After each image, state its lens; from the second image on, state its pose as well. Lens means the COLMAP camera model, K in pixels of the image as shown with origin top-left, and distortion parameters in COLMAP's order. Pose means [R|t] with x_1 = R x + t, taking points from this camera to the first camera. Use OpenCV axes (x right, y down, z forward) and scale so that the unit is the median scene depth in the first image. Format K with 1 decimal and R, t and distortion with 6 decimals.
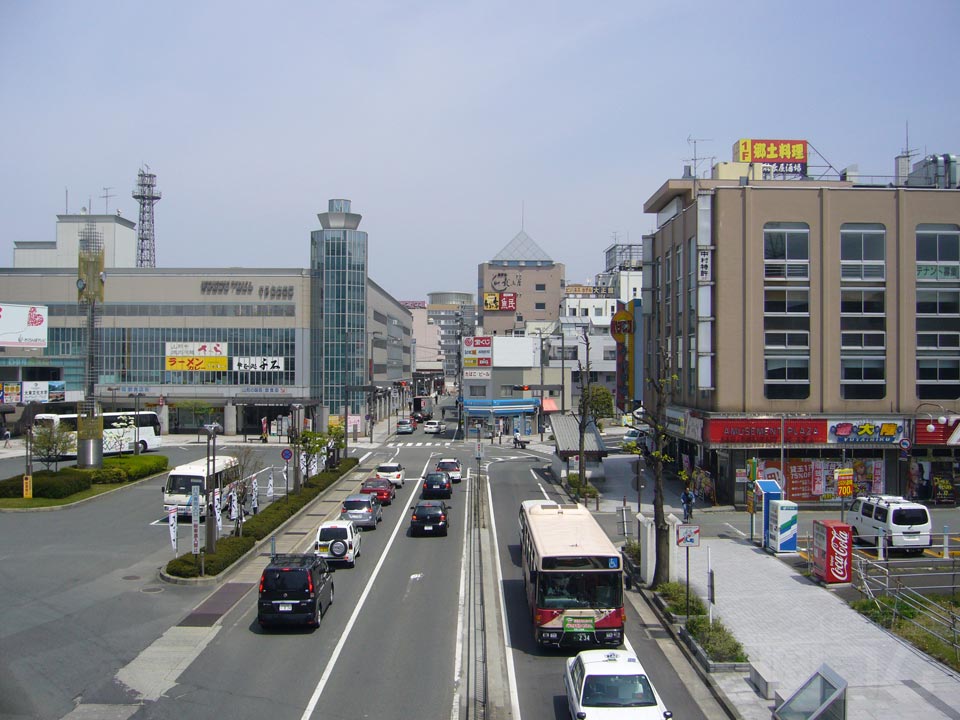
lens RADIAL K [[1013.3, 0, 434.9], [0, 1013.3, 351.7], [0, 0, 1]] dist [-0.055930, 0.000000]
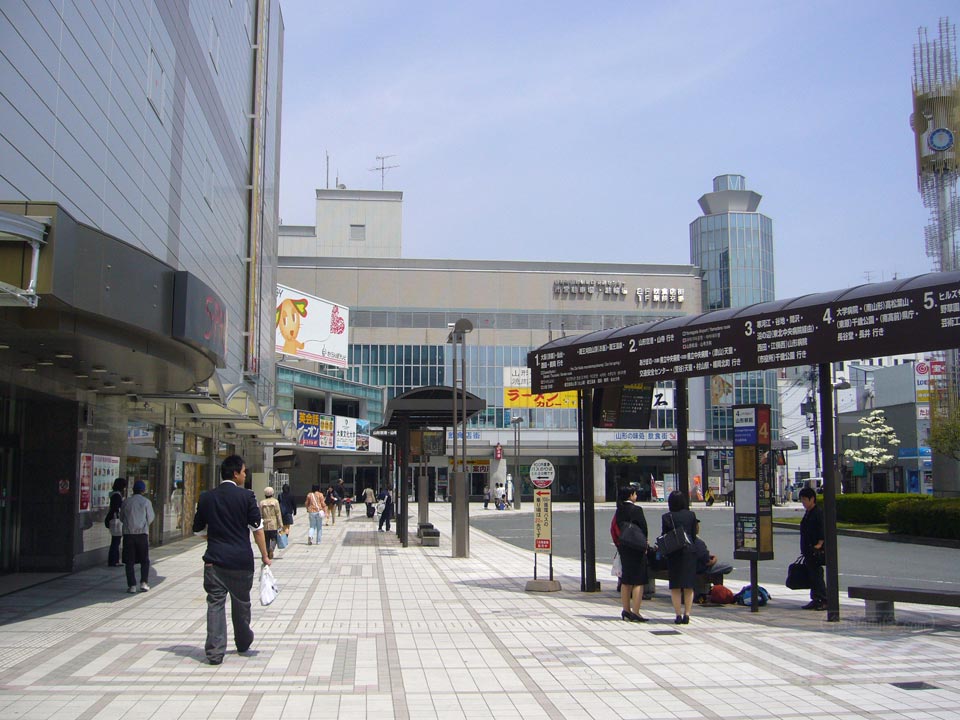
lens RADIAL K [[1013.3, 0, 469.5], [0, 1013.3, 358.6], [0, 0, 1]] dist [-0.055930, 0.000000]
pose [[0.990952, 0.011861, 0.133688, -0.383614], [0.001839, 0.994794, -0.101888, 0.055761], [-0.134201, 0.101212, 0.985772, 0.321483]]
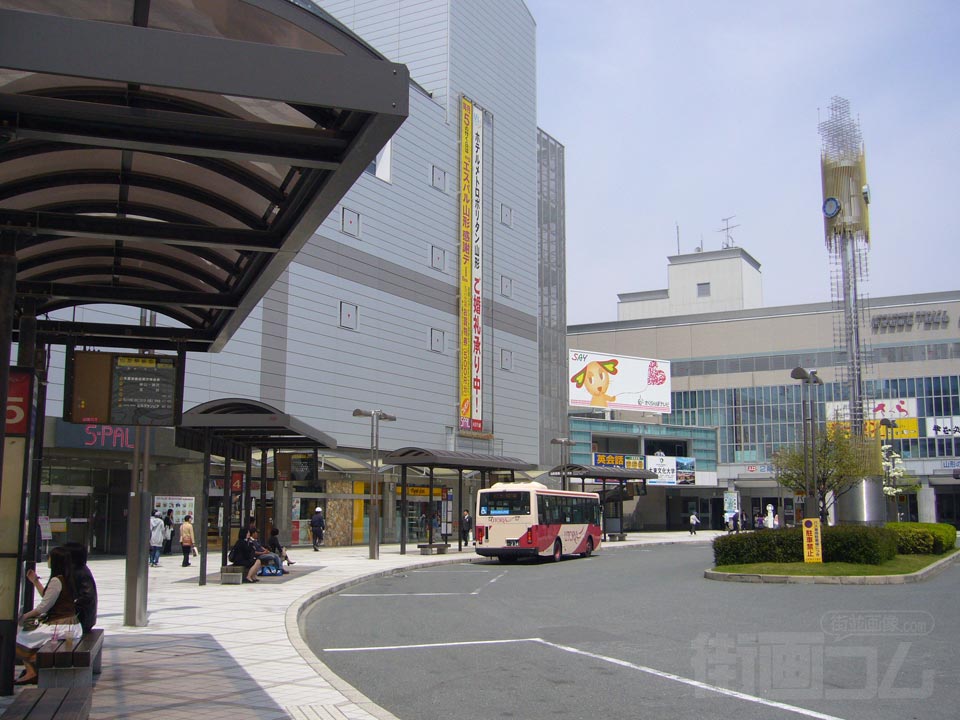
lens RADIAL K [[1013.3, 0, 504.1], [0, 1013.3, 358.2], [0, 0, 1]] dist [-0.055930, 0.000000]
pose [[0.903138, -0.069665, -0.423660, -0.166157], [0.011552, 0.990334, -0.138221, 0.057358], [0.429195, 0.119939, 0.895213, 0.242504]]
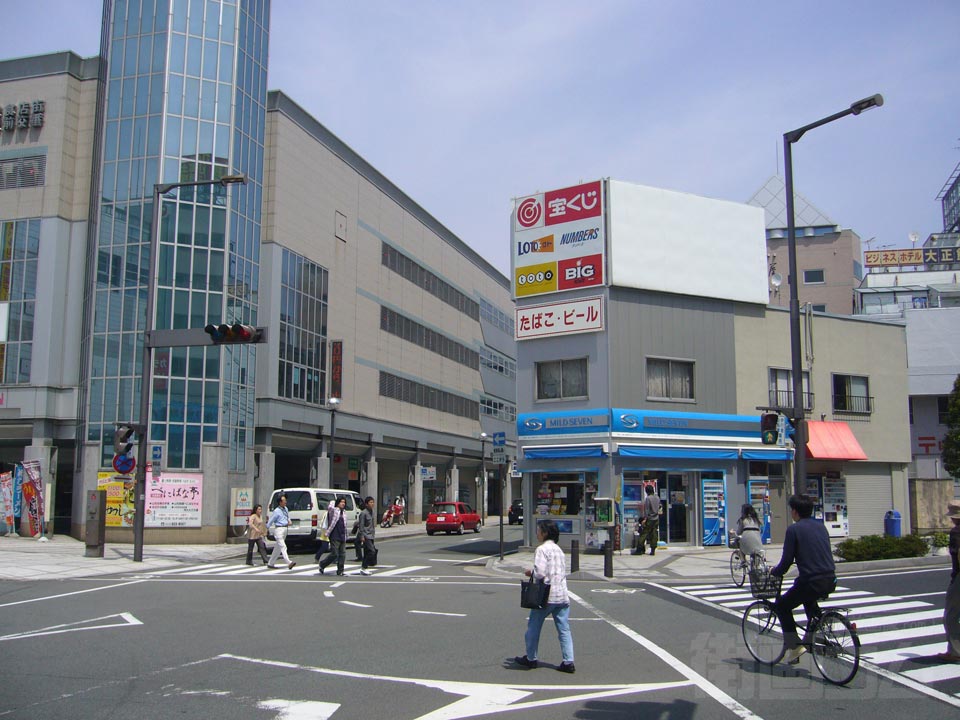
lens RADIAL K [[1013.3, 0, 454.8], [0, 1013.3, 335.8], [0, 0, 1]] dist [-0.055930, 0.000000]
pose [[0.968065, -0.035819, -0.248128, 0.081735], [0.001200, 0.990391, -0.138290, 0.064058], [0.250697, 0.133576, 0.958806, 0.712039]]
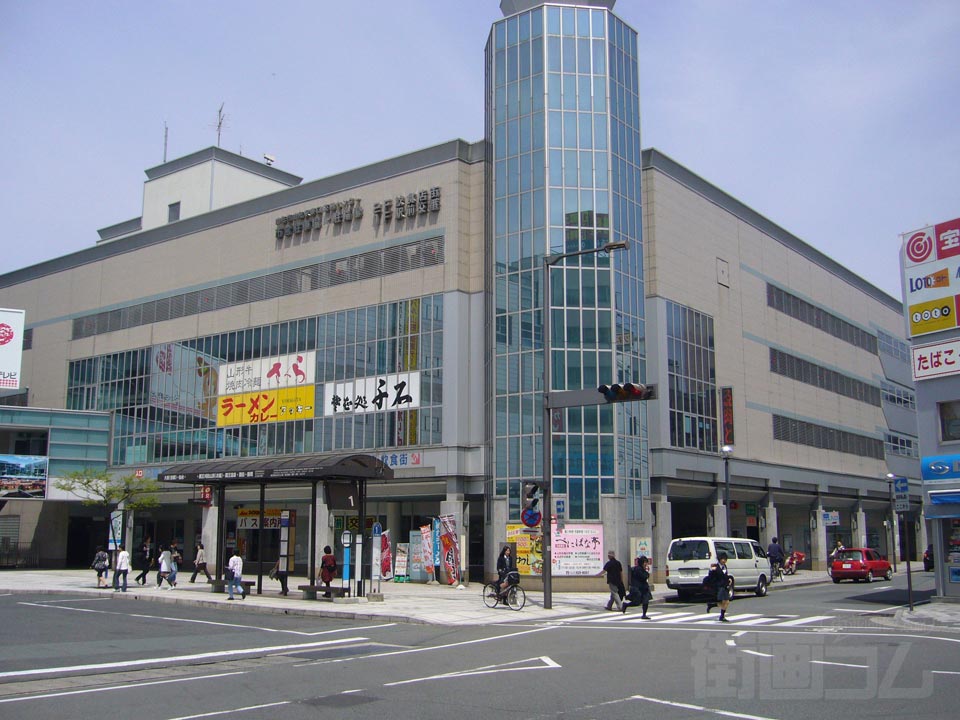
lens RADIAL K [[1013.3, 0, 490.3], [0, 1013.3, 365.7], [0, 0, 1]] dist [-0.055930, 0.000000]
pose [[0.823216, -0.097869, -0.559229, 0.085295], [0.011145, 0.987625, -0.156434, 0.062998], [0.567619, 0.122547, 0.814120, 0.703976]]
